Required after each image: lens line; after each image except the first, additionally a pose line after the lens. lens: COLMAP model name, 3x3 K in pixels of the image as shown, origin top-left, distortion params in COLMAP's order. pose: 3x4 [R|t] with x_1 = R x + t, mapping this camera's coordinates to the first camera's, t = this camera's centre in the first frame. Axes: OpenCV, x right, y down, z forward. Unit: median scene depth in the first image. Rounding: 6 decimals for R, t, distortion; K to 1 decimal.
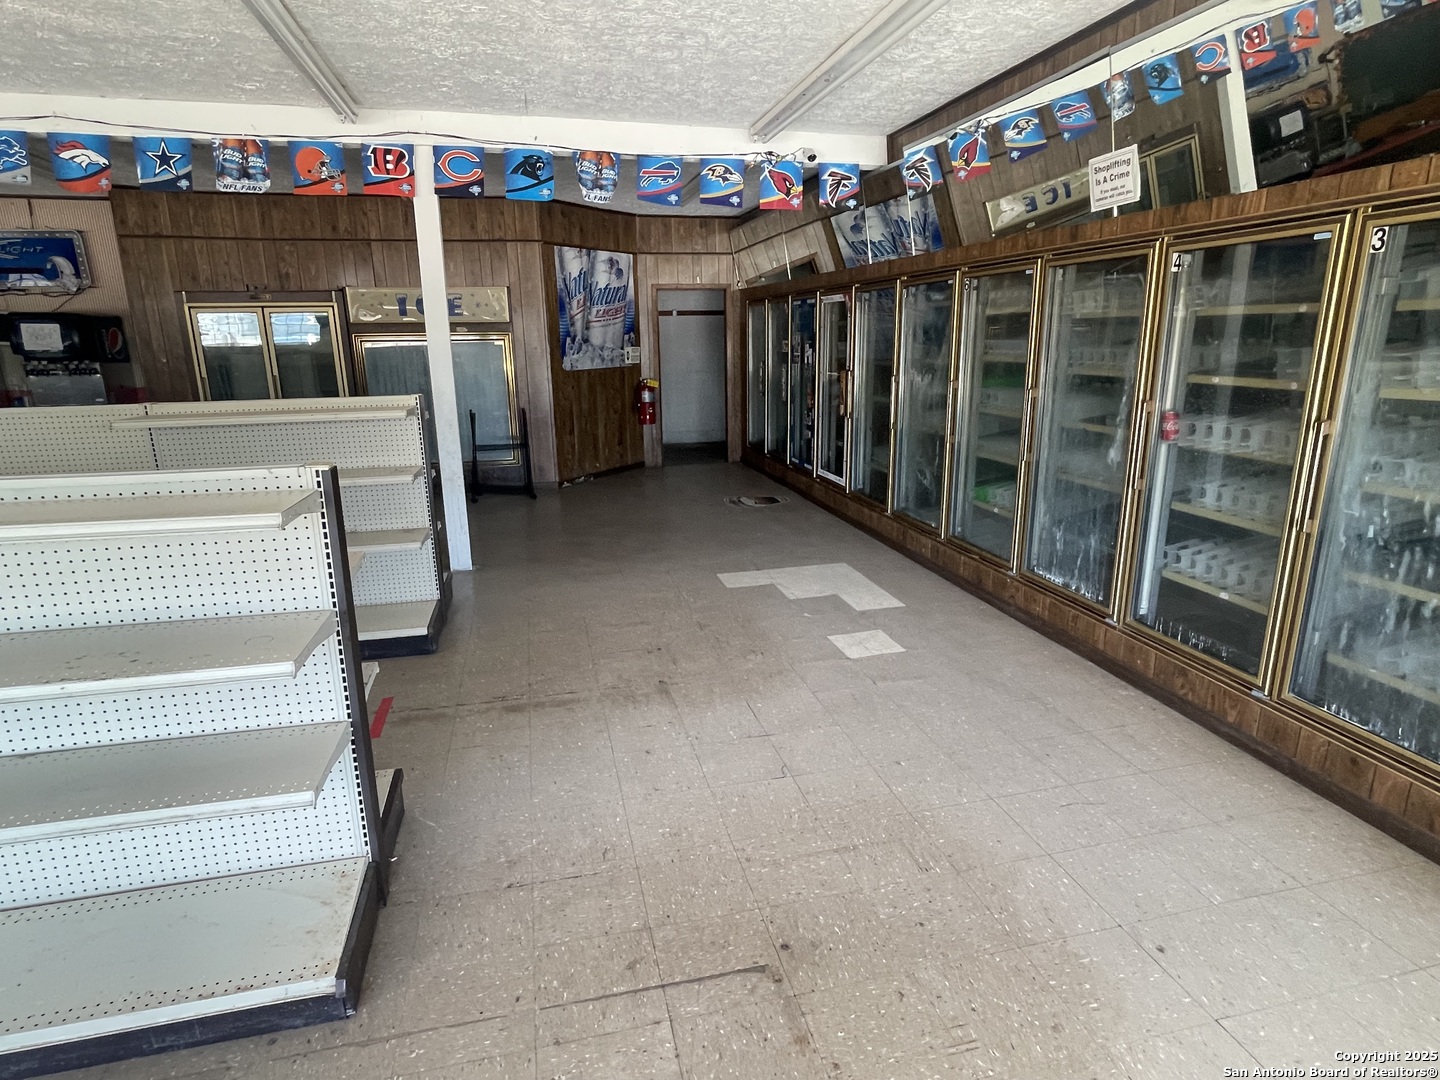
lens RADIAL K [[781.5, 0, 716.9], [0, 781.5, 534.6], [0, 0, 1]] dist [0.004277, -0.001306]
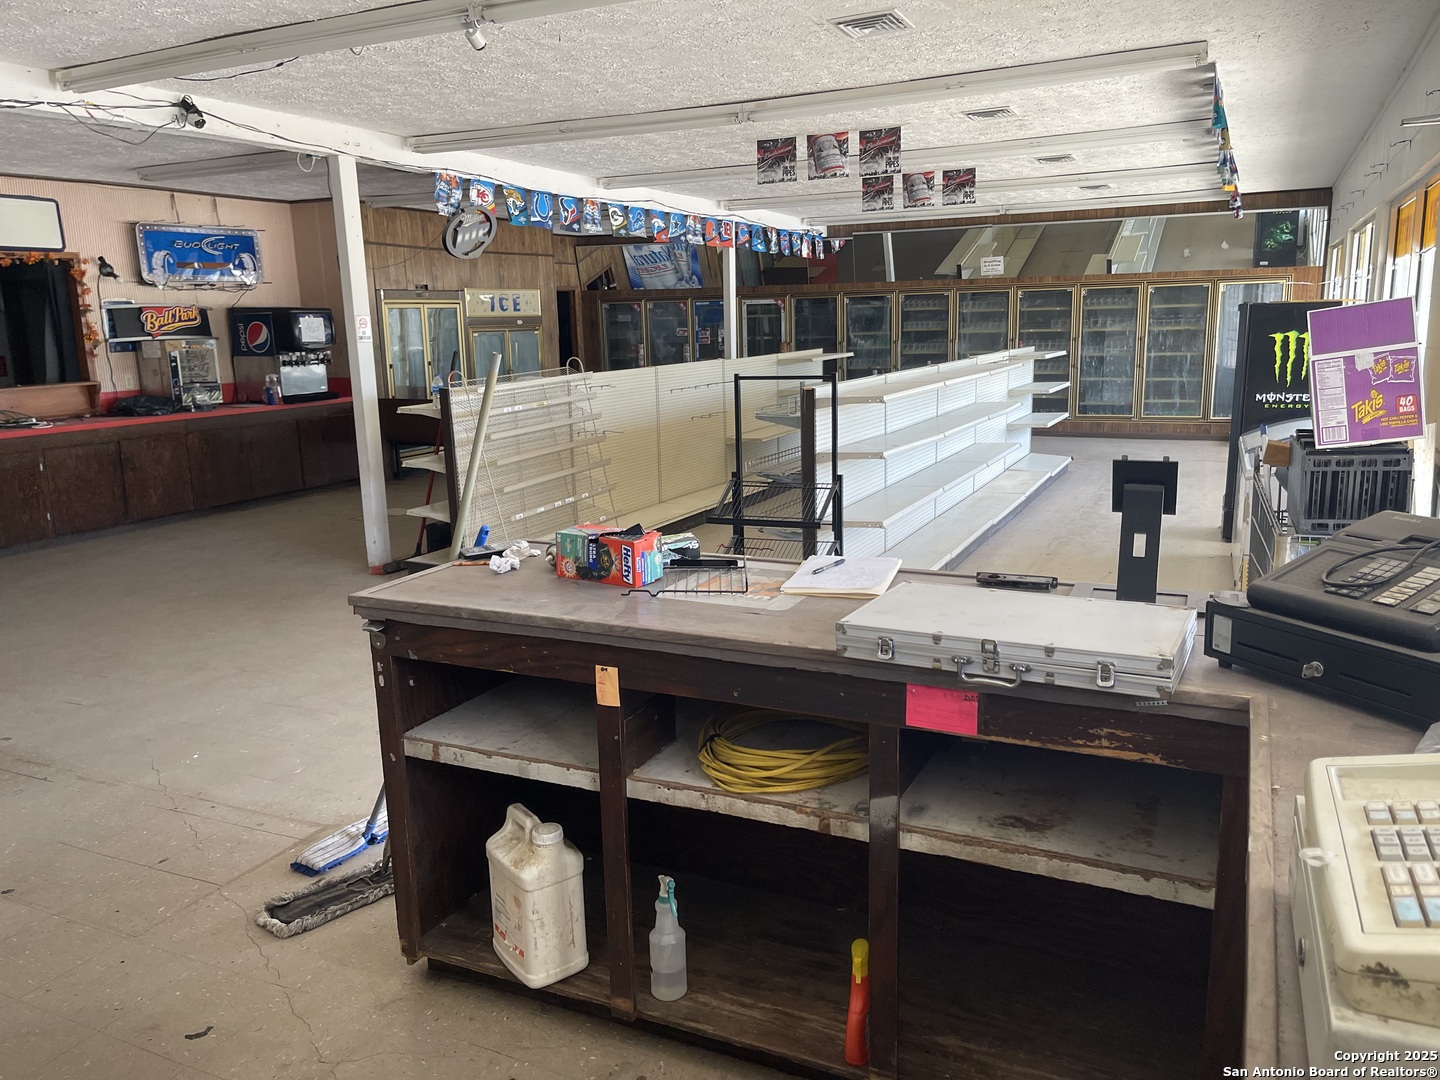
lens RADIAL K [[1086.0, 0, 736.3], [0, 1086.0, 542.1], [0, 0, 1]] dist [0.071382, -0.093270]
pose [[0.617241, -0.163271, 0.769647, -1.649884], [0.213644, 0.976257, 0.035762, 0.105424], [-0.757212, 0.142357, 0.637468, -0.368548]]
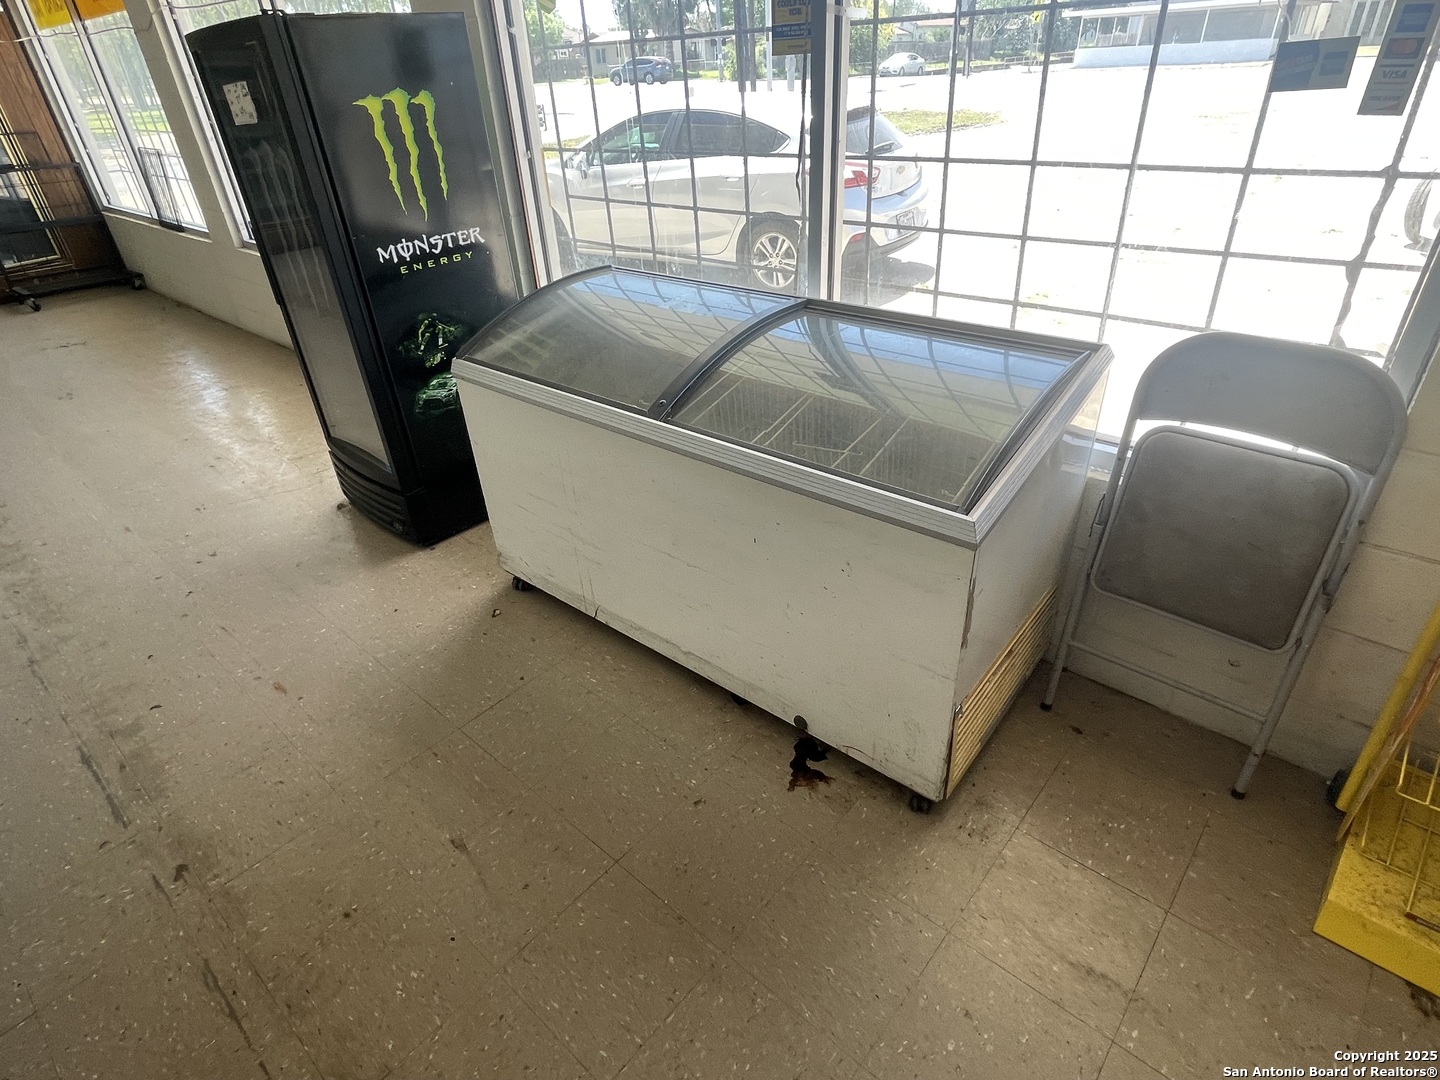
lens RADIAL K [[788.0, 0, 727.2], [0, 788.0, 528.6], [0, 0, 1]] dist [-0.017737, 0.010976]
pose [[-0.575993, -0.395750, 0.715272, -0.896647], [0.258849, 0.741674, 0.618803, 0.031466], [-0.775390, 0.541573, -0.324759, -0.041685]]
